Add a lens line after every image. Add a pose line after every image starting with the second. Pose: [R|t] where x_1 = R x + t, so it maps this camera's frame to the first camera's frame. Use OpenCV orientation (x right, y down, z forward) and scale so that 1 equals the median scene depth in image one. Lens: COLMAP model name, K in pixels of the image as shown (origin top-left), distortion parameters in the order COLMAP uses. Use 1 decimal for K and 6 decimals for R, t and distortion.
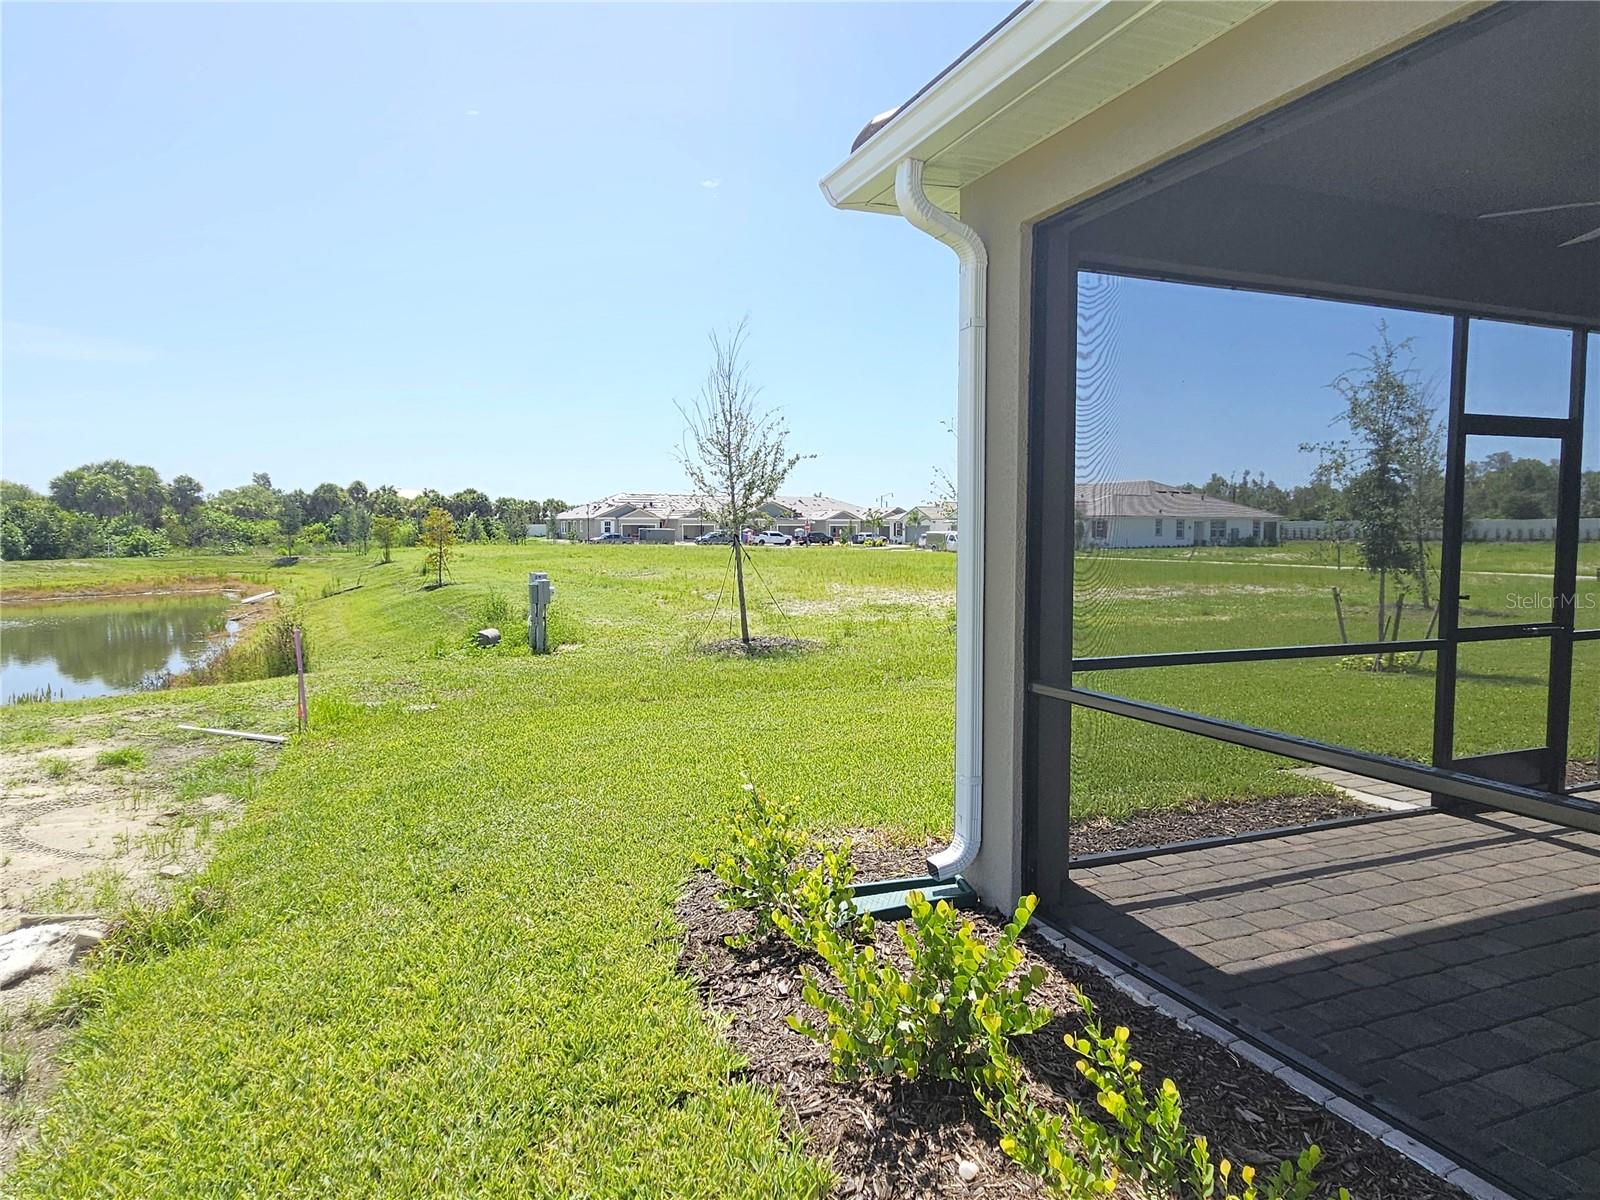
lens RADIAL K [[989.9, 0, 795.1], [0, 989.9, 599.4], [0, 0, 1]] dist [0.001317, 0.001560]
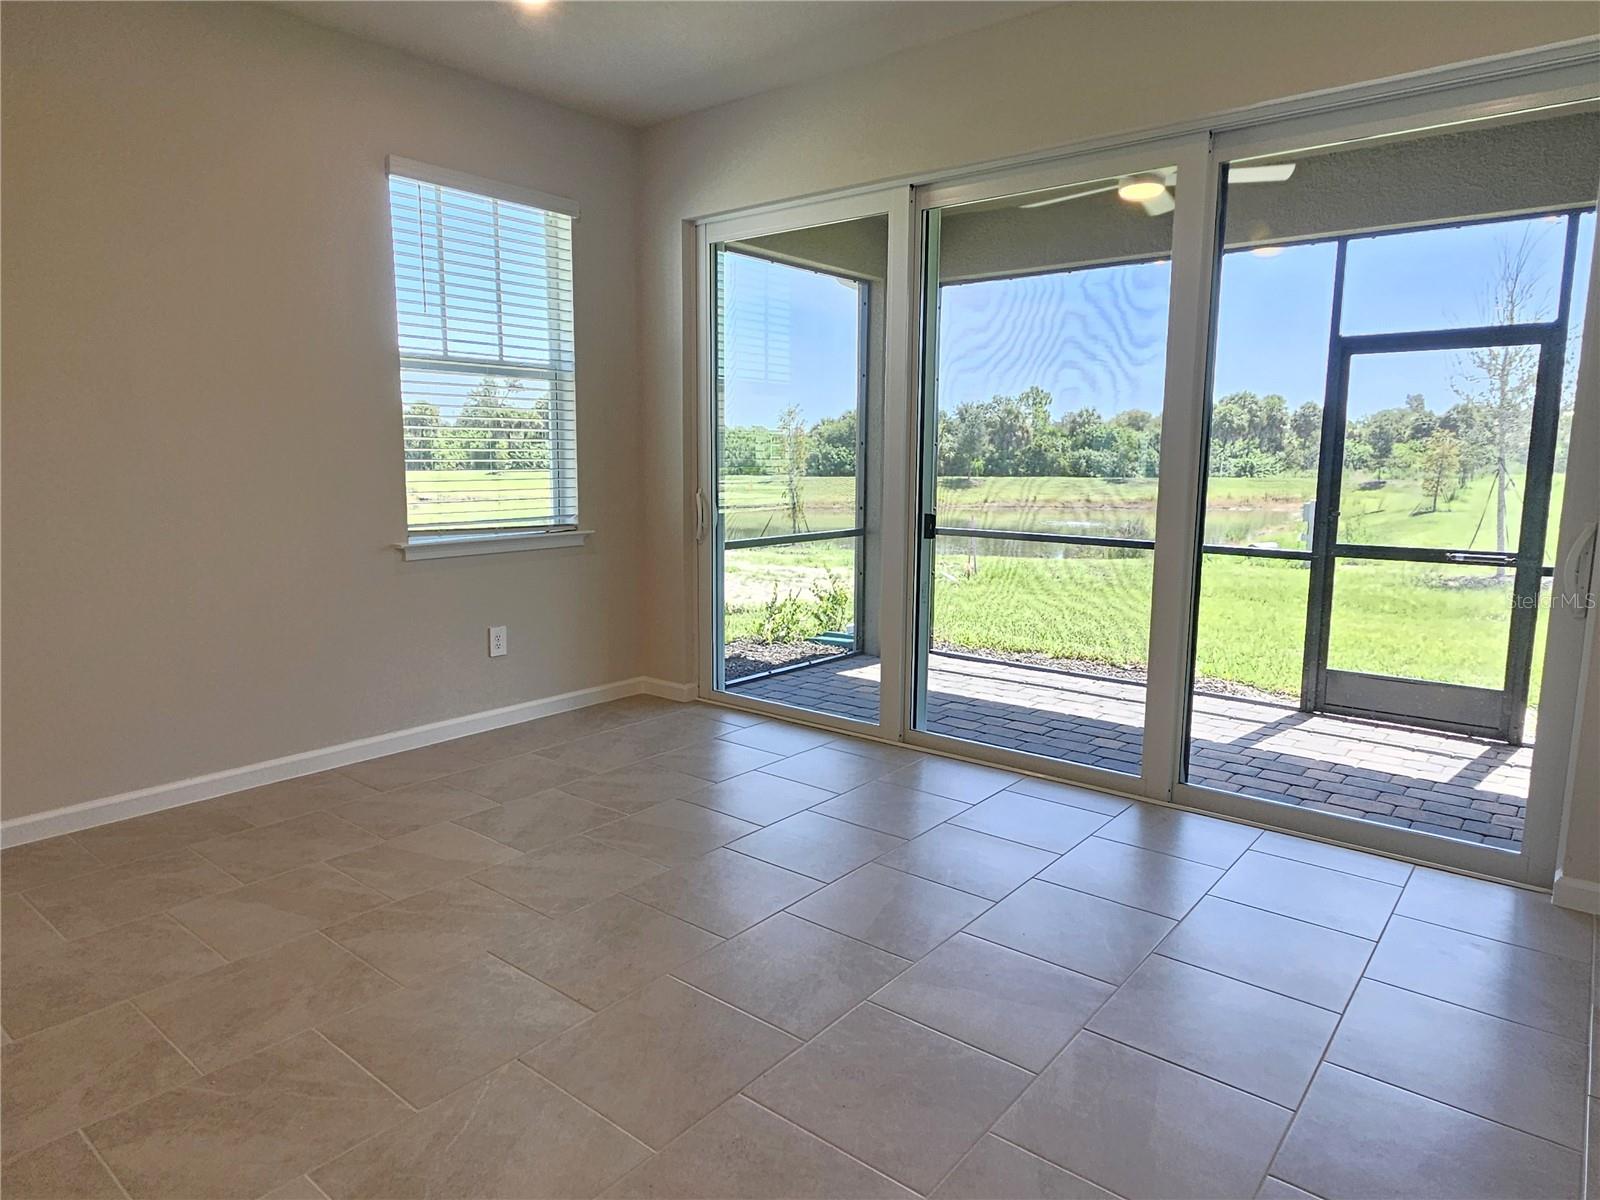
lens RADIAL K [[989.9, 0, 794.3], [0, 989.9, 596.1], [0, 0, 1]] dist [0.001317, 0.001560]
pose [[0.476909, 0.128374, -0.869528, 0.114732], [-0.065306, 0.991718, 0.110596, 0.000509], [0.876523, 0.004041, 0.481342, -0.000368]]
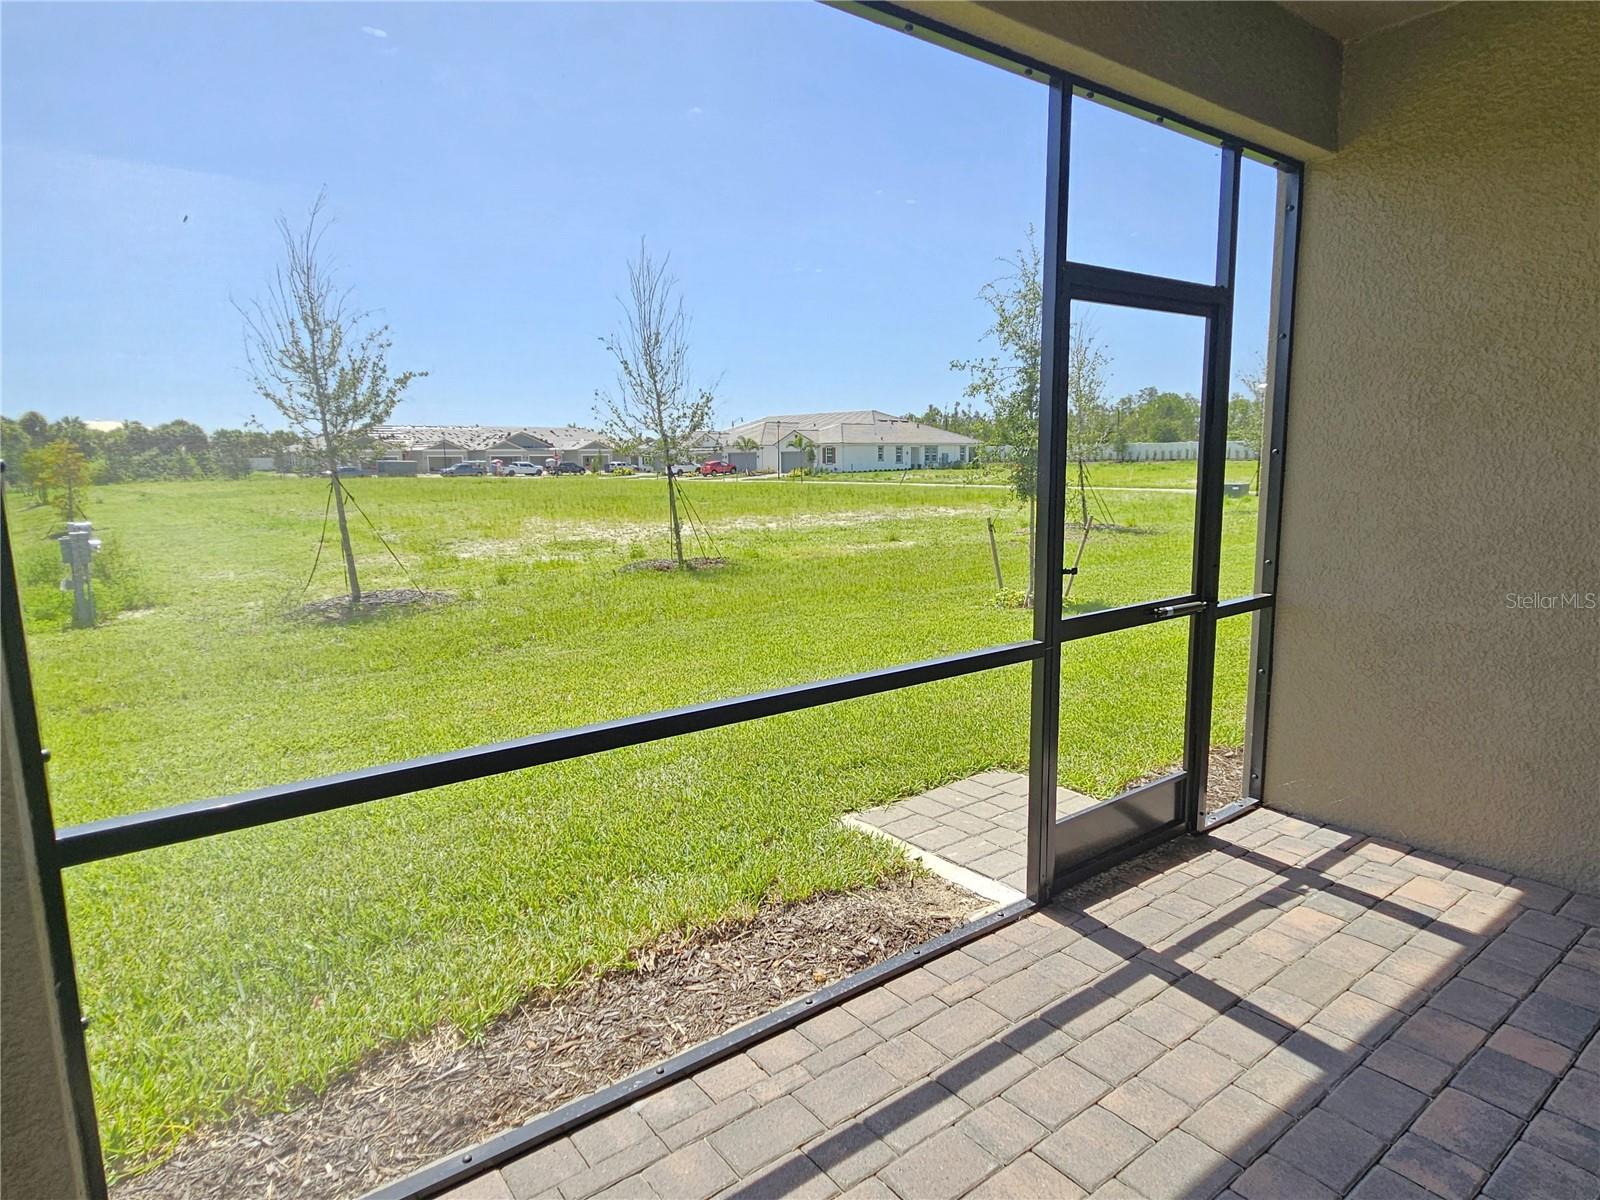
lens RADIAL K [[906.0, 0, 802.8], [0, 906.0, 598.8], [0, 0, 1]] dist [0.000913, 0.002388]
pose [[0.967321, -0.052709, 0.248016, 0.032489], [0.031672, 0.995611, 0.088062, -0.003419], [-0.251570, -0.077330, 0.964745, 0.043207]]
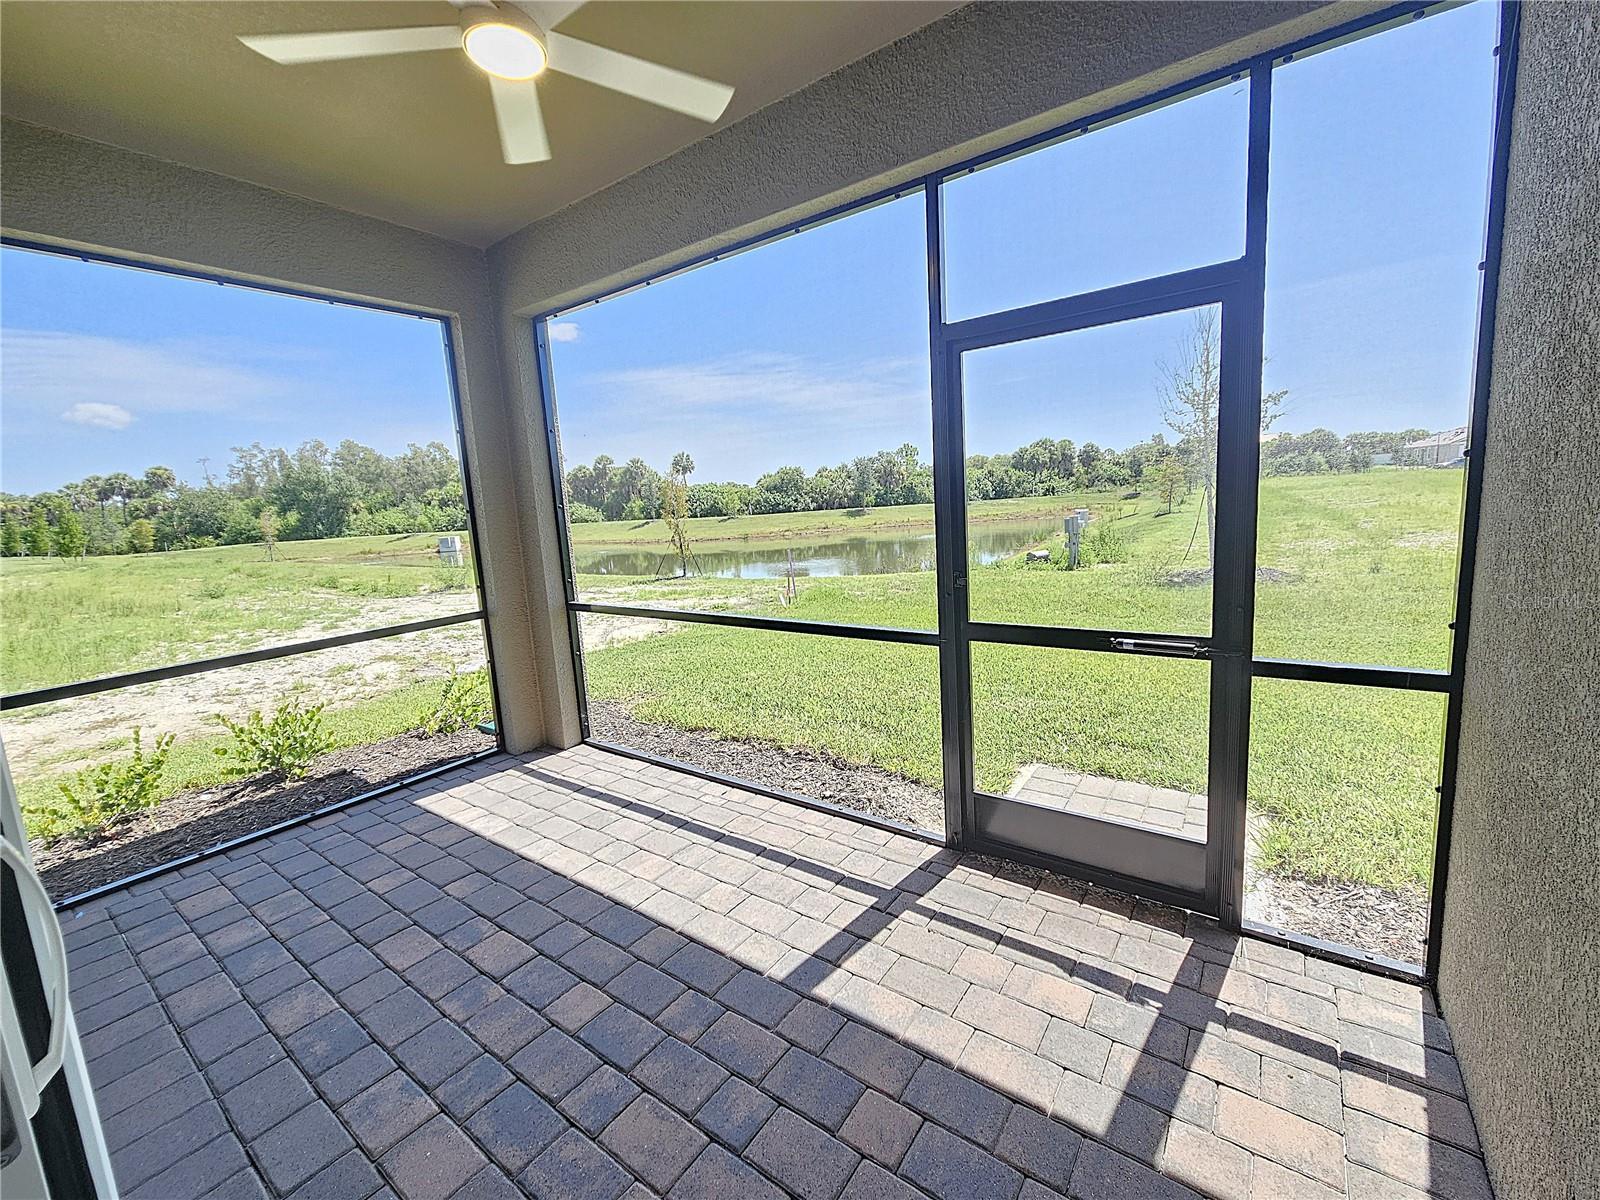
lens RADIAL K [[653.8, 0, 805.6], [0, 653.8, 592.0], [0, 0, 1]] dist [0.000237, 0.000133]
pose [[0.530076, 0.092677, -0.842871, 0.088662], [0.001797, 0.993884, 0.110412, -0.004109], [0.847948, -0.060041, 0.526667, 0.056070]]
